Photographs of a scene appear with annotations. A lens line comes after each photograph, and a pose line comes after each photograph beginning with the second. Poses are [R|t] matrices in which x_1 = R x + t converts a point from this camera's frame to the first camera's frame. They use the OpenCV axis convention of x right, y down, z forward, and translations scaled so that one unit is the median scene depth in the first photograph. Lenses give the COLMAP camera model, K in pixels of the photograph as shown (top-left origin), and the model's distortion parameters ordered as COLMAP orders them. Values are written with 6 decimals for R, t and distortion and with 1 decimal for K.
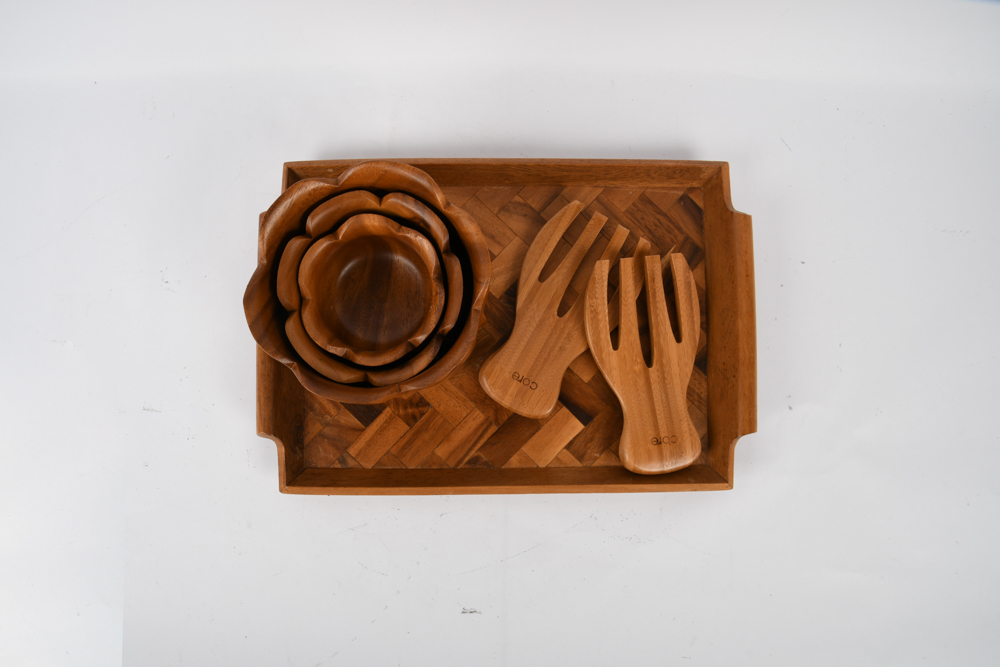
lens RADIAL K [[686.4, 0, 500.0], [0, 686.4, 333.5], [0, 0, 1]] dist [0.000725, 0.000142]
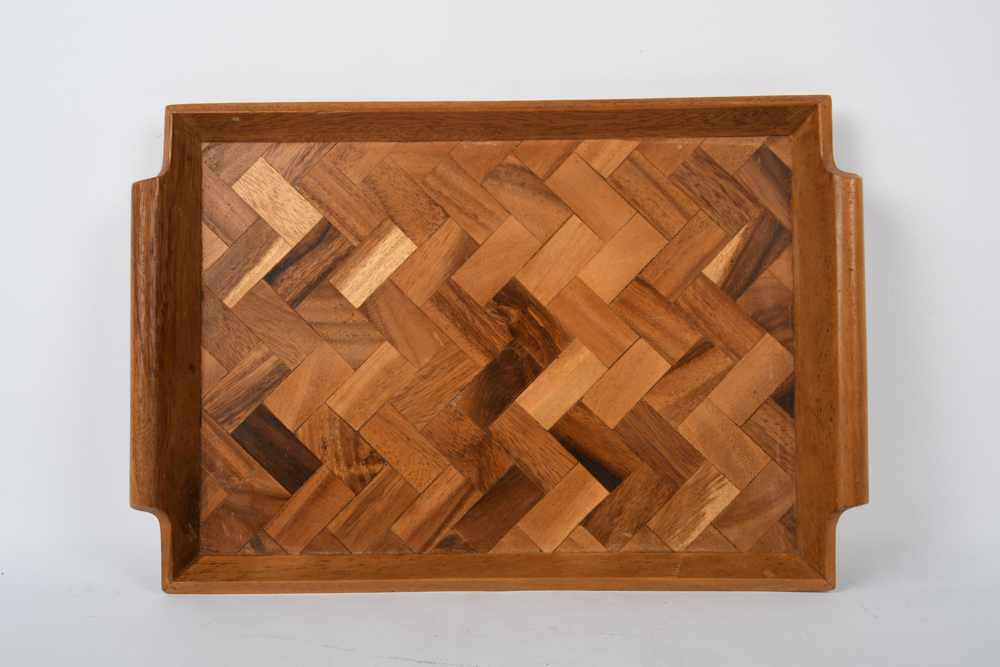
lens RADIAL K [[1394.1, 0, 500.0], [0, 1394.1, 333.5], [0, 0, 1]] dist [0.136817, -0.006423]
pose [[0.999951, -0.001269, 0.009862, 0.000345], [0.001257, 0.999998, 0.001242, -0.025493], [-0.009863, -0.001229, 0.999951, -0.394941]]
